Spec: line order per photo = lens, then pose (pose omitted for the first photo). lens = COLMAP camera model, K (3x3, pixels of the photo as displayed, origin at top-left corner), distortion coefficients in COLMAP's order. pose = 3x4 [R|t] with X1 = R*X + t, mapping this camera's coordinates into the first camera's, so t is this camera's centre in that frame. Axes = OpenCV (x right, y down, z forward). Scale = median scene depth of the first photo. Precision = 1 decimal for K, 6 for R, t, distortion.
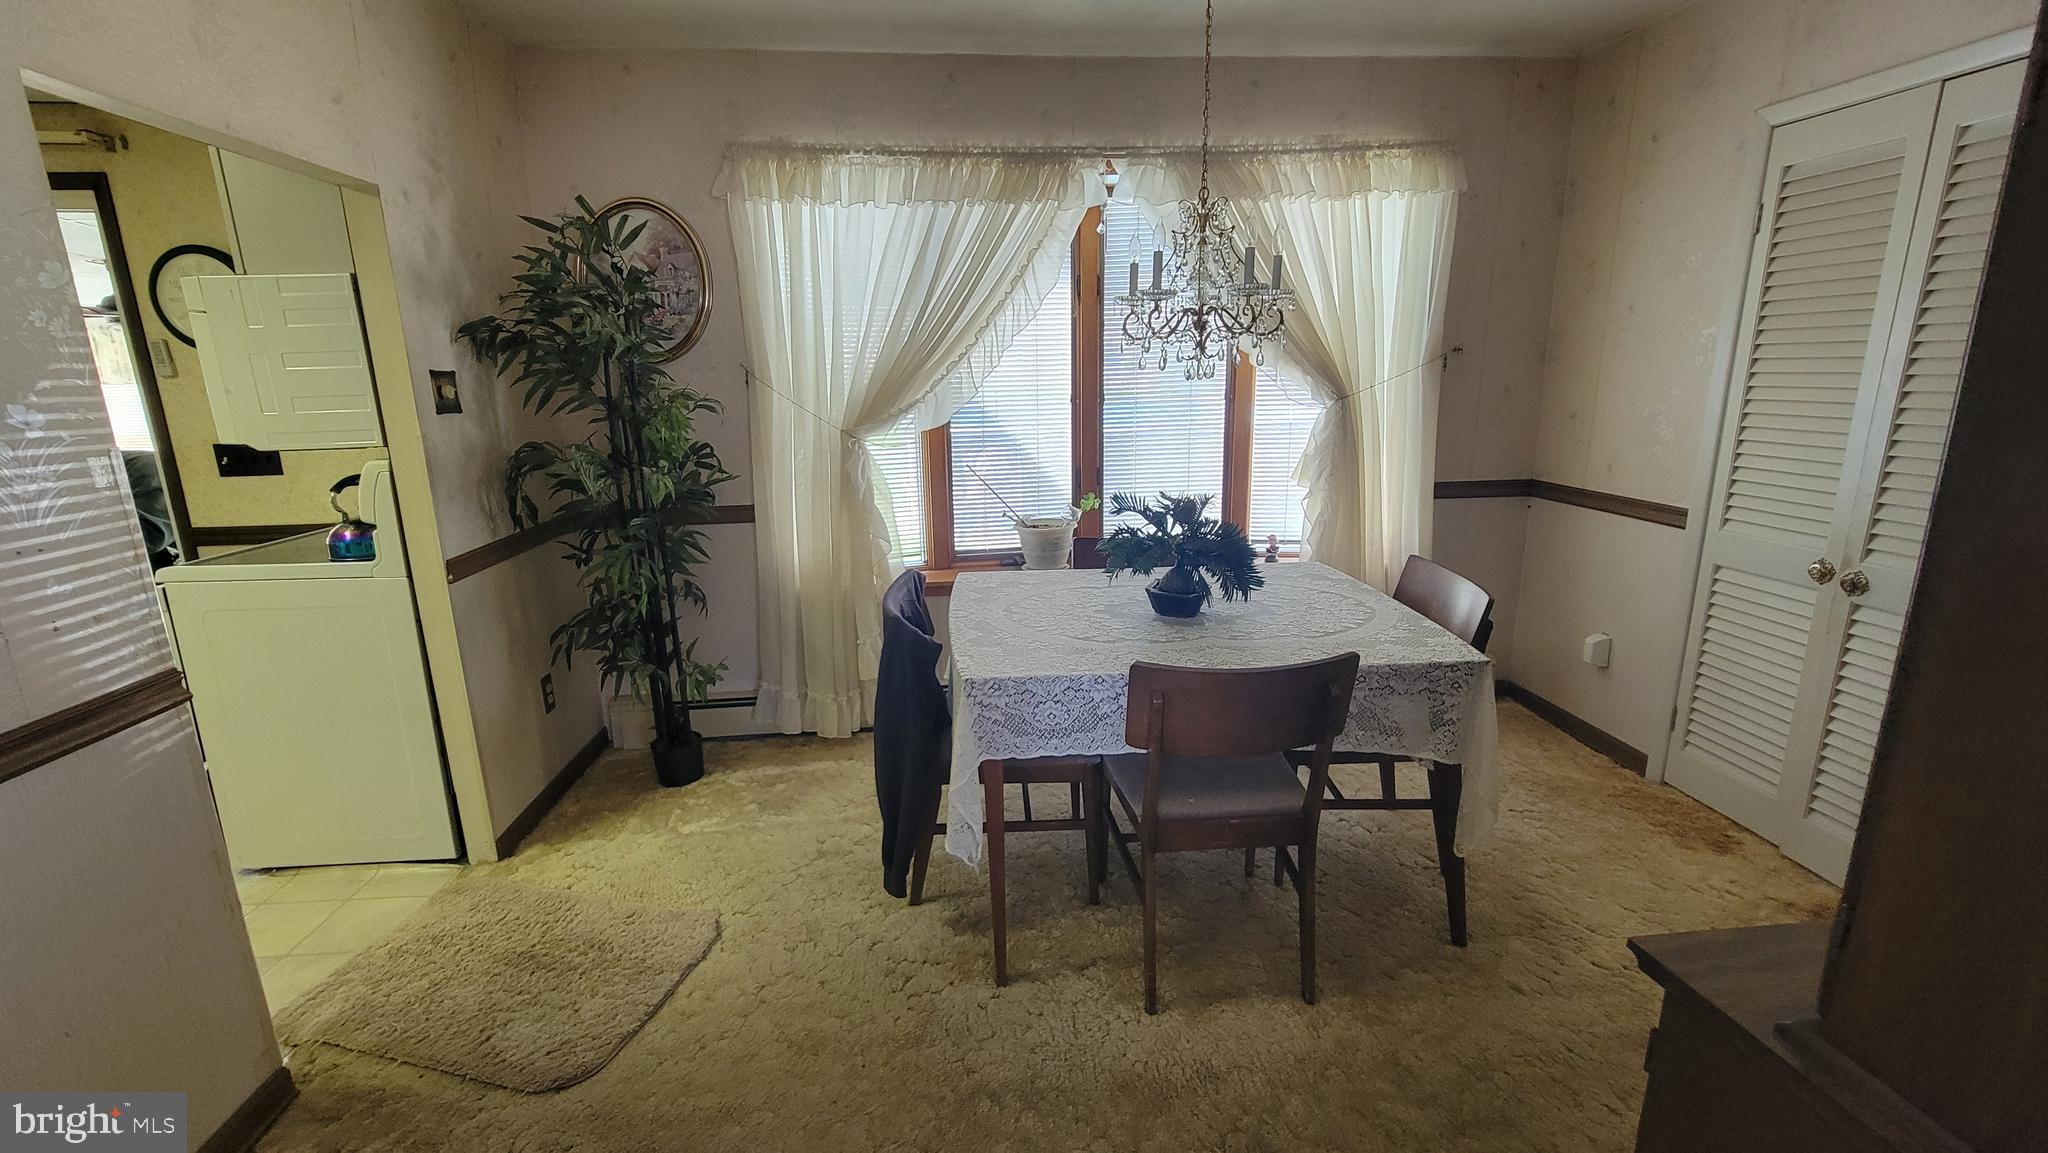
lens RADIAL K [[848.5, 0, 1024.0], [0, 848.5, 576.5], [0, 0, 1]] dist [-0.001545, 0.000176]
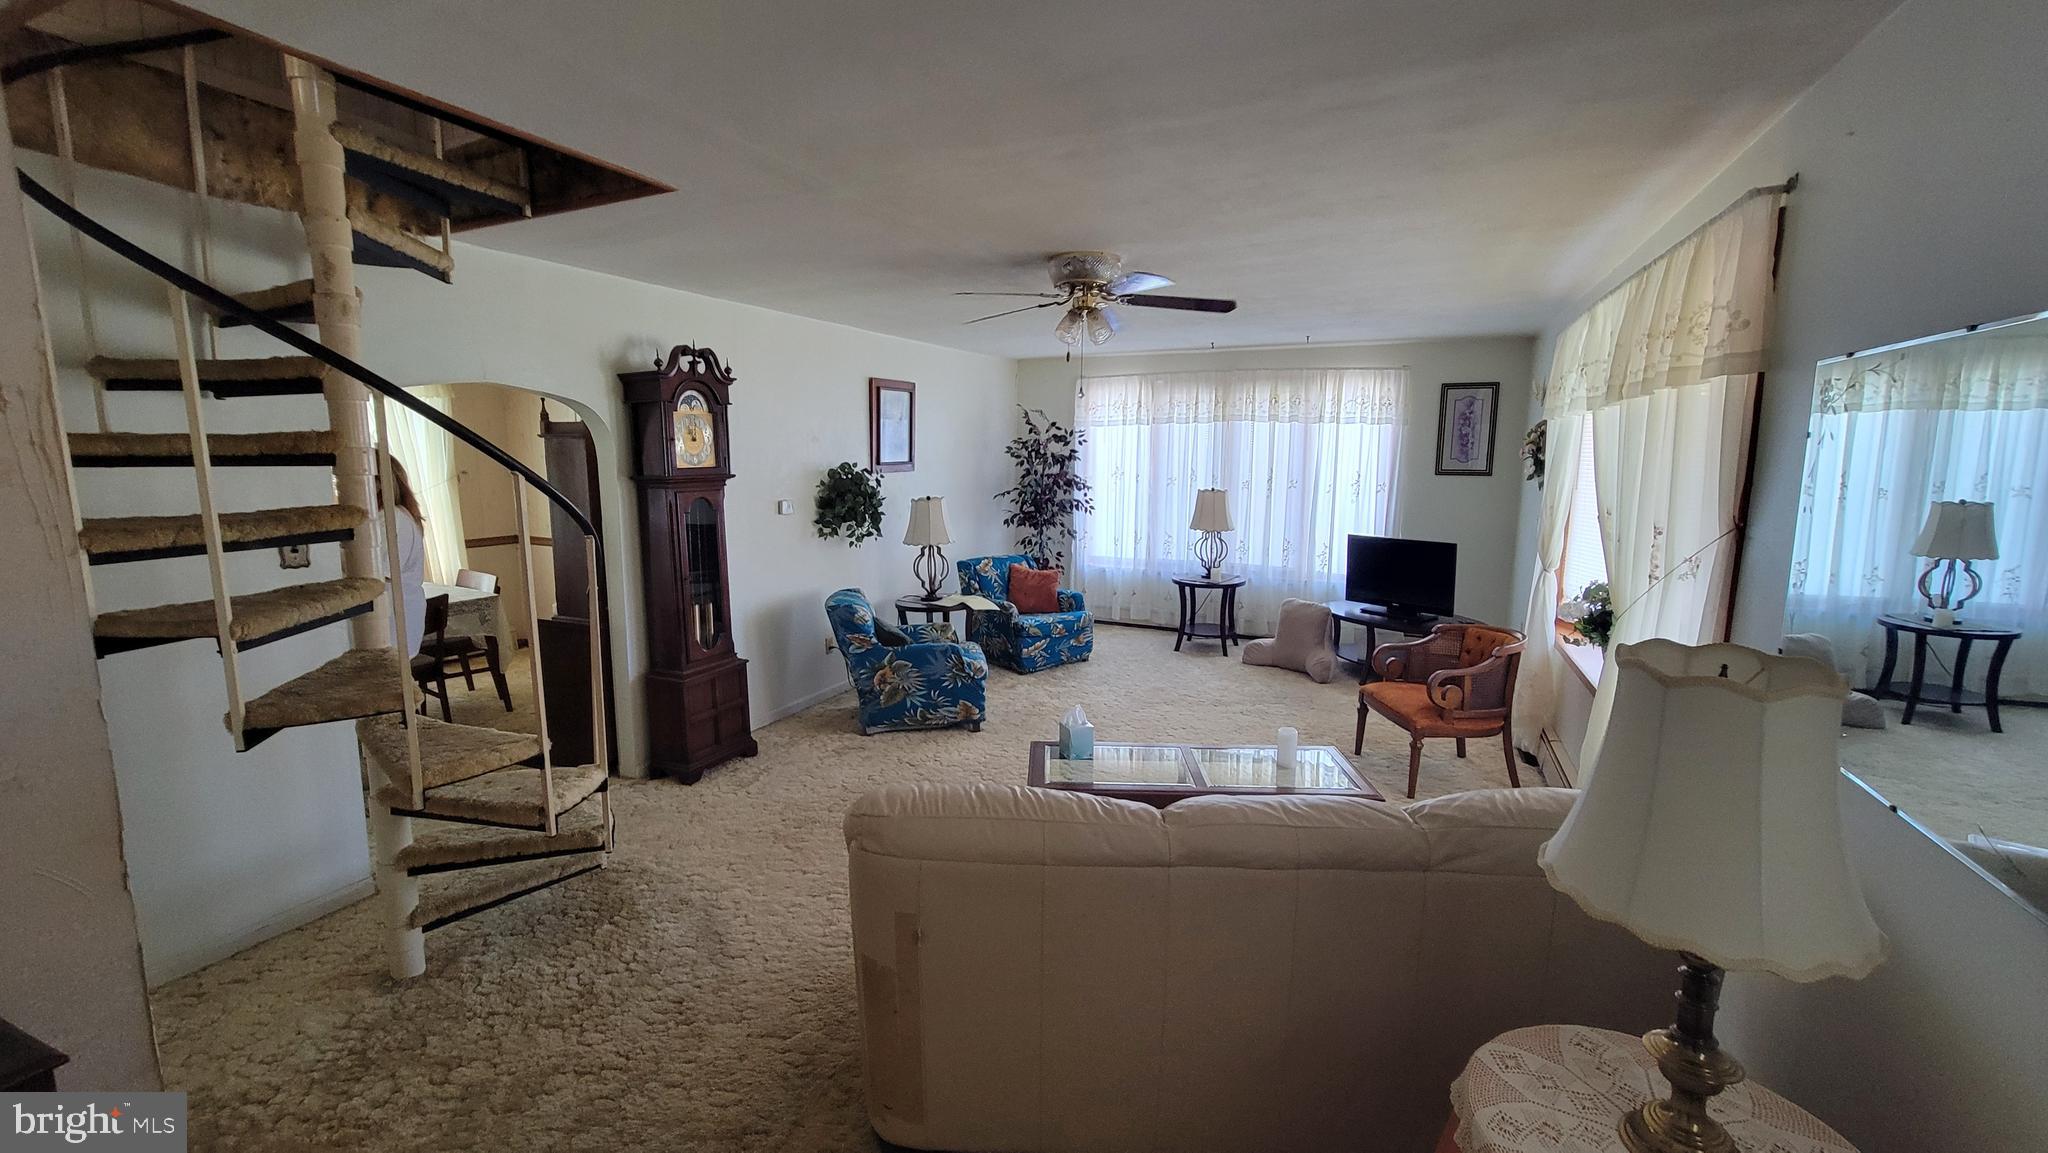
lens RADIAL K [[848.5, 0, 1024.0], [0, 848.5, 576.5], [0, 0, 1]] dist [-0.001545, 0.000176]
pose [[0.509897, -0.114178, 0.852624, -0.854603], [0.182107, 0.983016, 0.022734, 0.263727], [-0.840739, 0.143677, 0.522030, -1.742851]]
